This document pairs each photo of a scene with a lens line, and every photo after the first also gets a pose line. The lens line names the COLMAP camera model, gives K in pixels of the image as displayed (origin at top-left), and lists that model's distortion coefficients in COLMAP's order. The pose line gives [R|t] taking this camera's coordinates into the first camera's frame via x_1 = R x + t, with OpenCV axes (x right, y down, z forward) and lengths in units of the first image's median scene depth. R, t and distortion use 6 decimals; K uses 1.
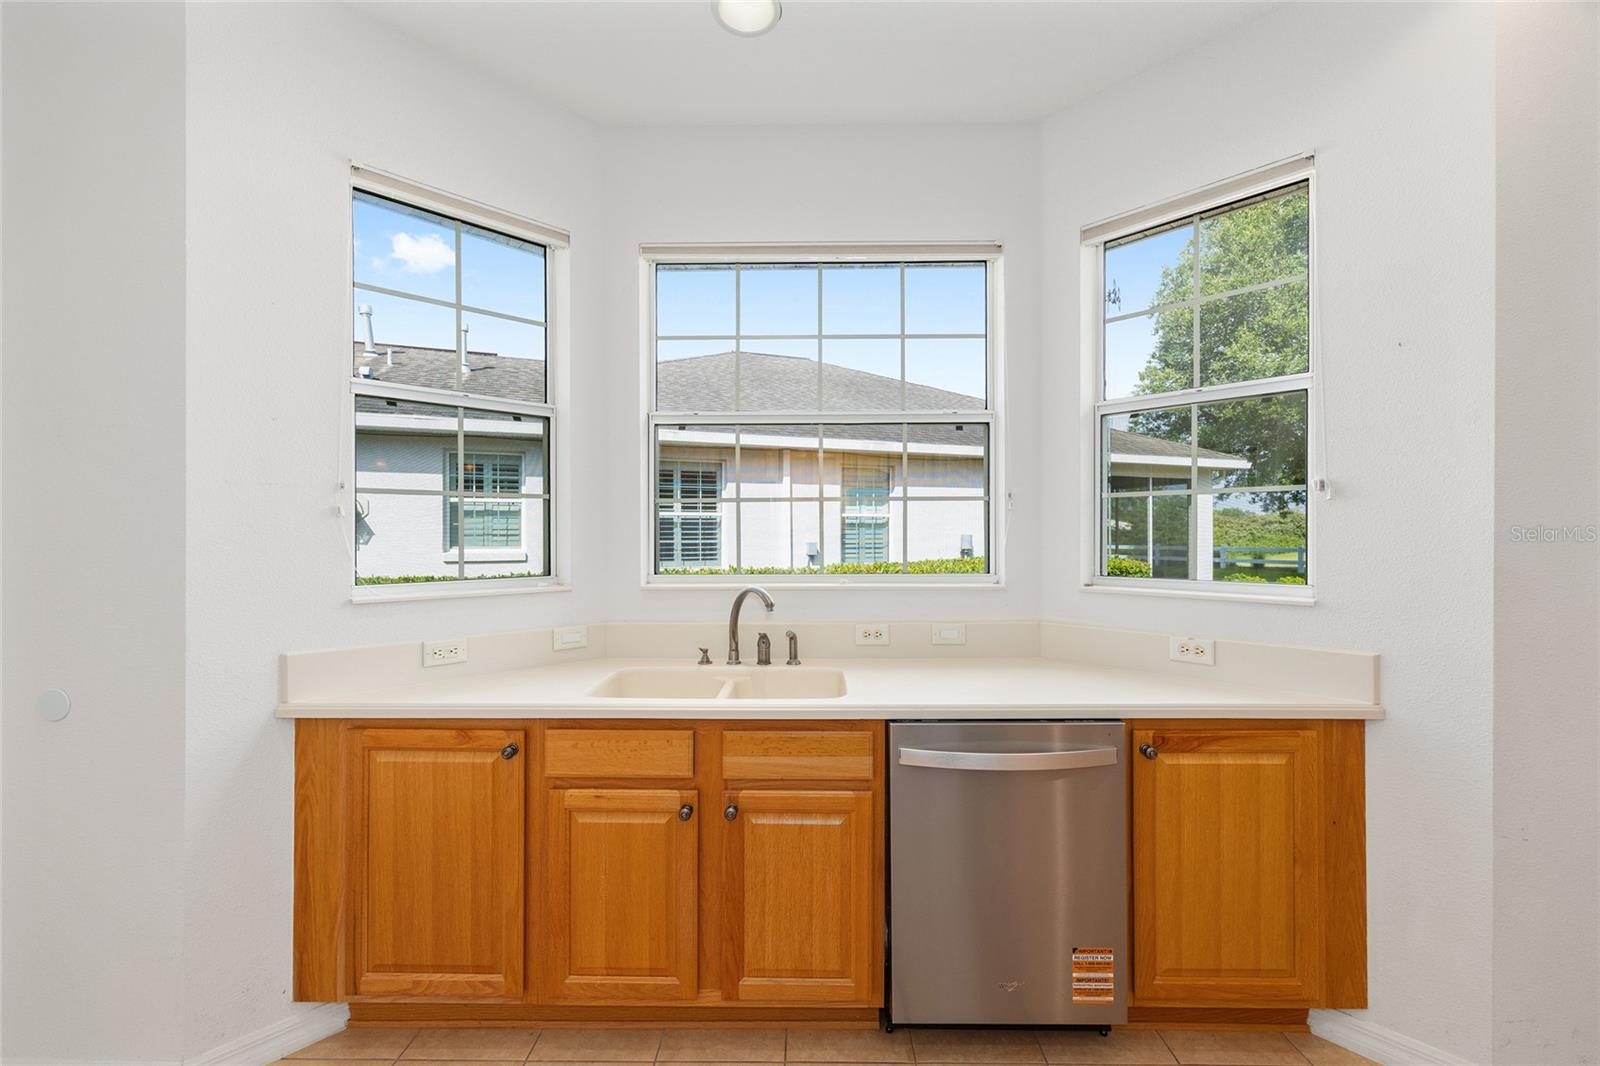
lens RADIAL K [[644.0, 0, 802.3], [0, 644.0, 531.9], [0, 0, 1]] dist [-0.003049, 0.000493]
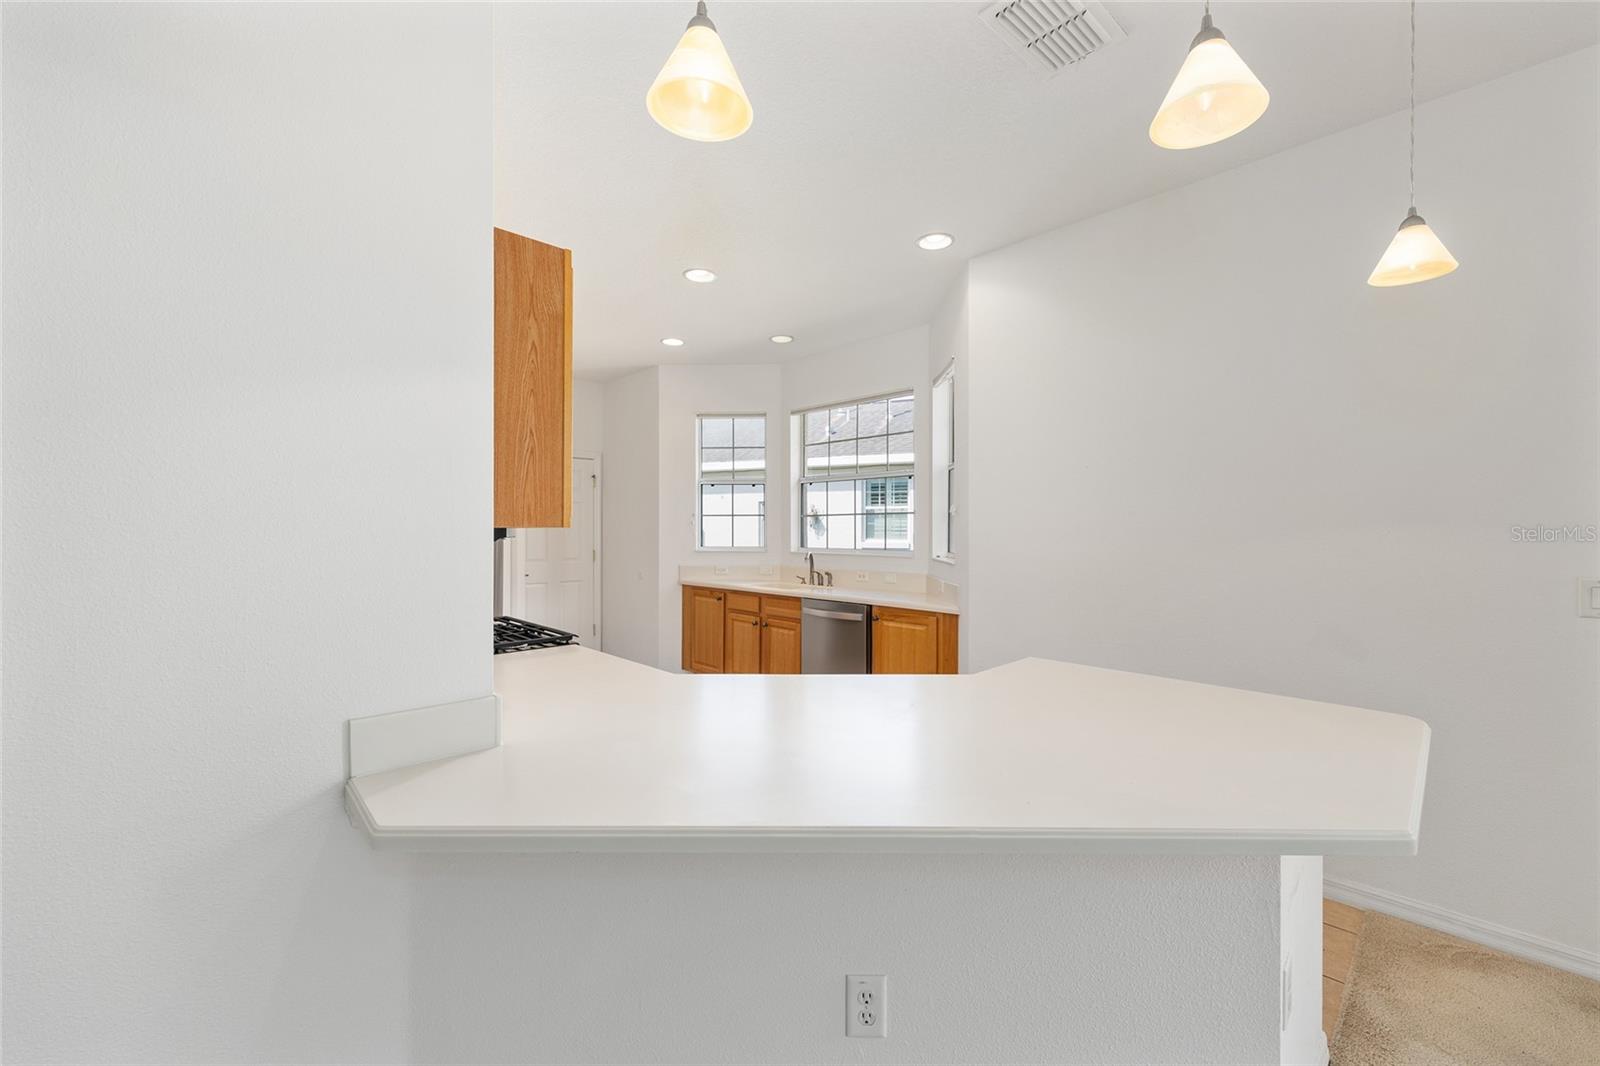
lens RADIAL K [[640.7, 0, 801.6], [0, 640.7, 532.7], [0, 0, 1]] dist [-0.002497, -0.000121]
pose [[0.706950, 0.005440, -0.707243, 2.010766], [-0.000767, 0.999976, 0.006925, -0.004791], [0.707263, -0.004353, 0.706937, -0.916292]]
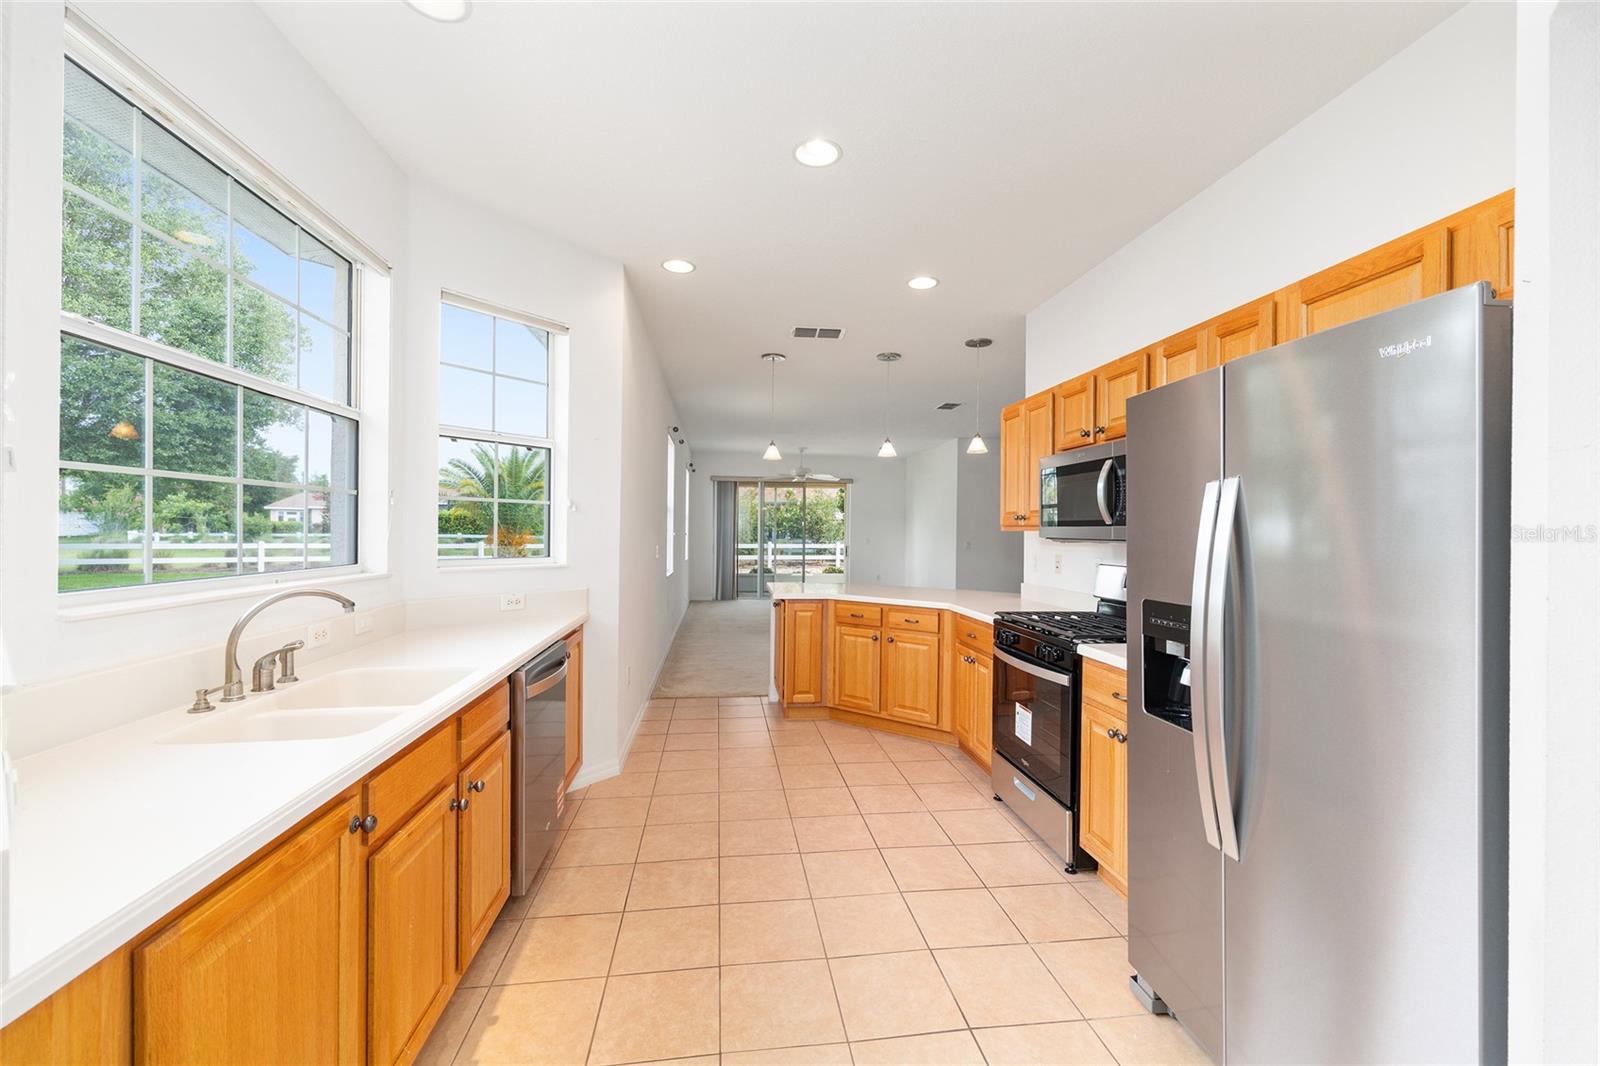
lens RADIAL K [[644.0, 0, 802.3], [0, 644.0, 531.9], [0, 0, 1]] dist [-0.003049, 0.000493]
pose [[-0.147402, 0.003536, 0.989070, -1.217118], [-0.010191, 0.999935, -0.005093, 0.014984], [-0.989024, -0.010831, -0.147357, 0.617436]]
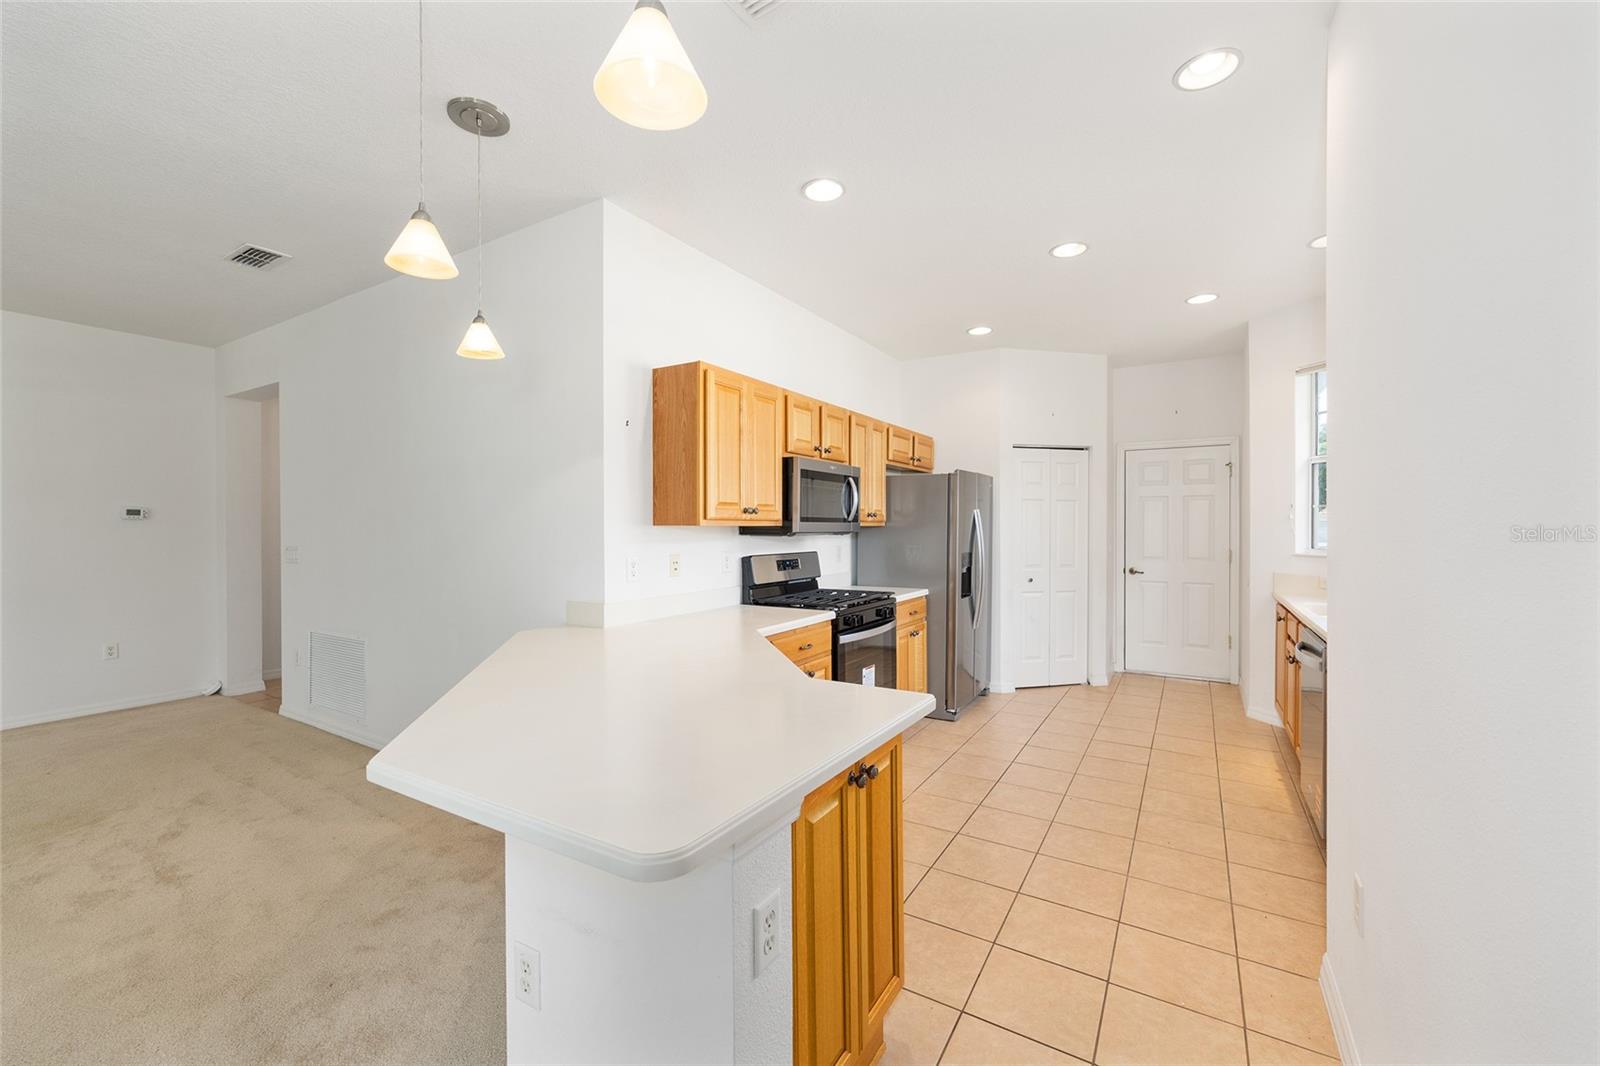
lens RADIAL K [[644.0, 0, 802.3], [0, 644.0, 531.9], [0, 0, 1]] dist [-0.003049, 0.000493]
pose [[-0.504959, 0.006847, -0.863116, 2.378578], [0.005868, 0.999973, 0.004499, 0.004779], [0.863123, -0.002793, -0.504986, 0.664195]]
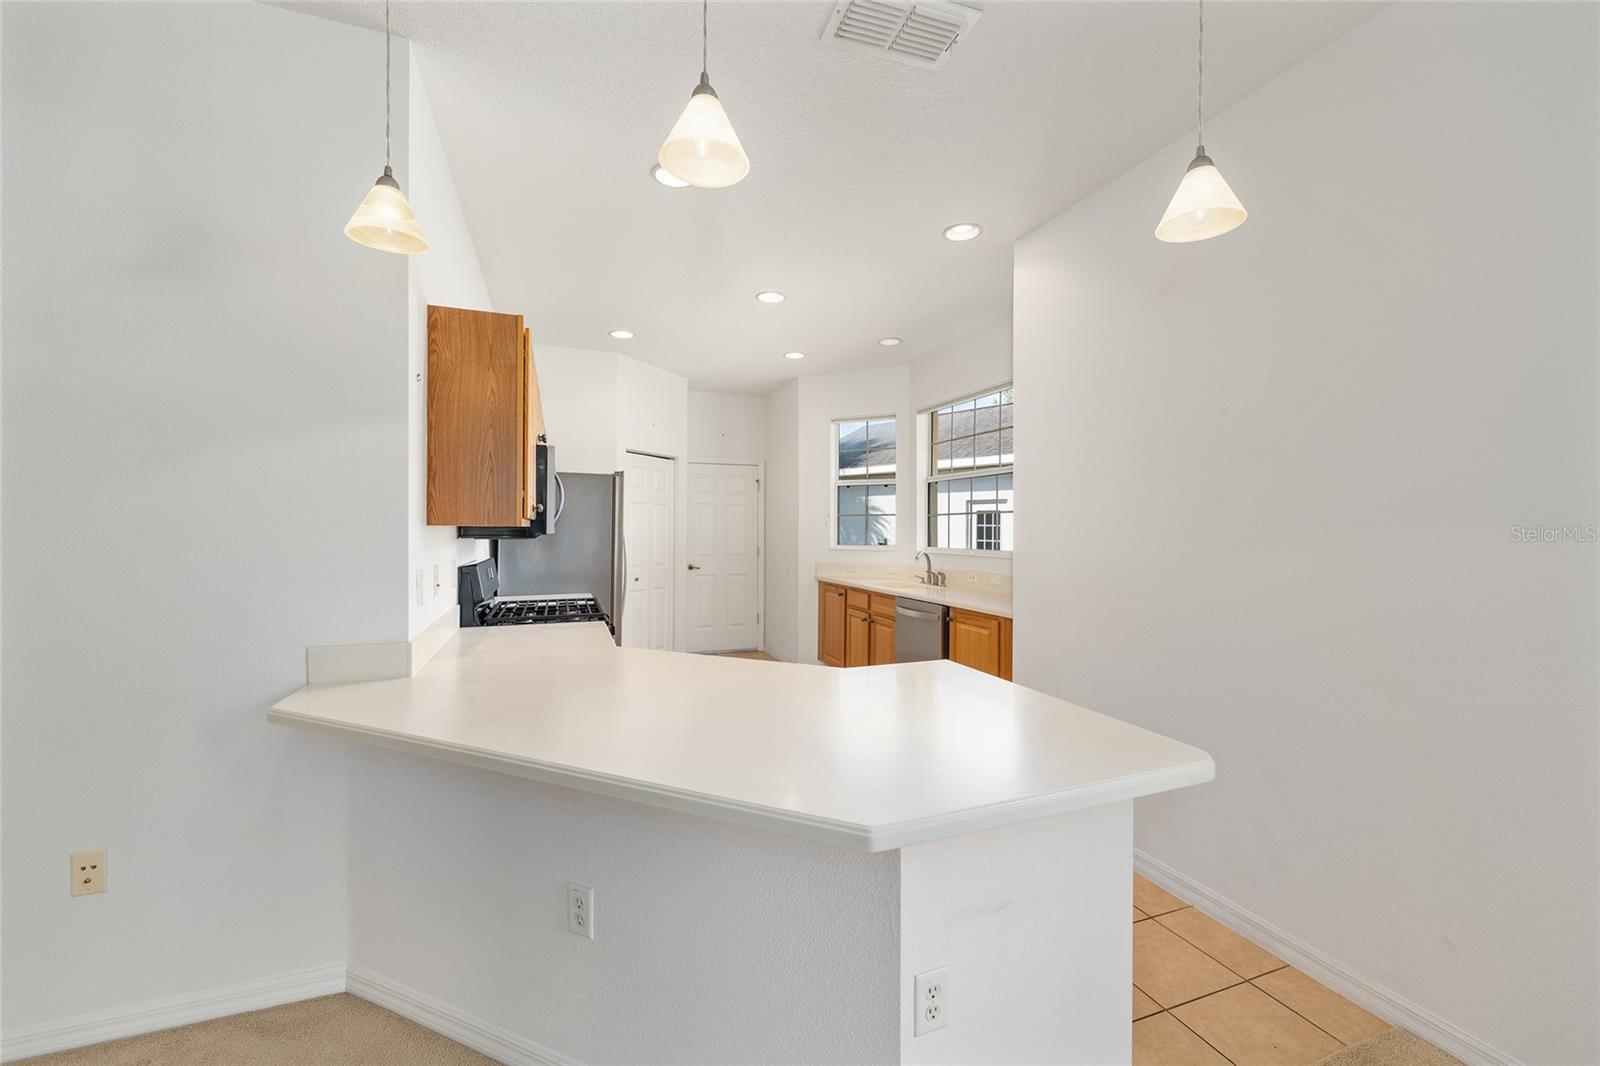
lens RADIAL K [[644.0, 0, 802.3], [0, 644.0, 531.9], [0, 0, 1]] dist [-0.003049, 0.000493]
pose [[0.369460, 0.007061, -0.929220, 2.503189], [-0.001965, 0.999975, 0.006818, -0.003918], [0.929244, -0.000693, 0.369465, -0.402660]]
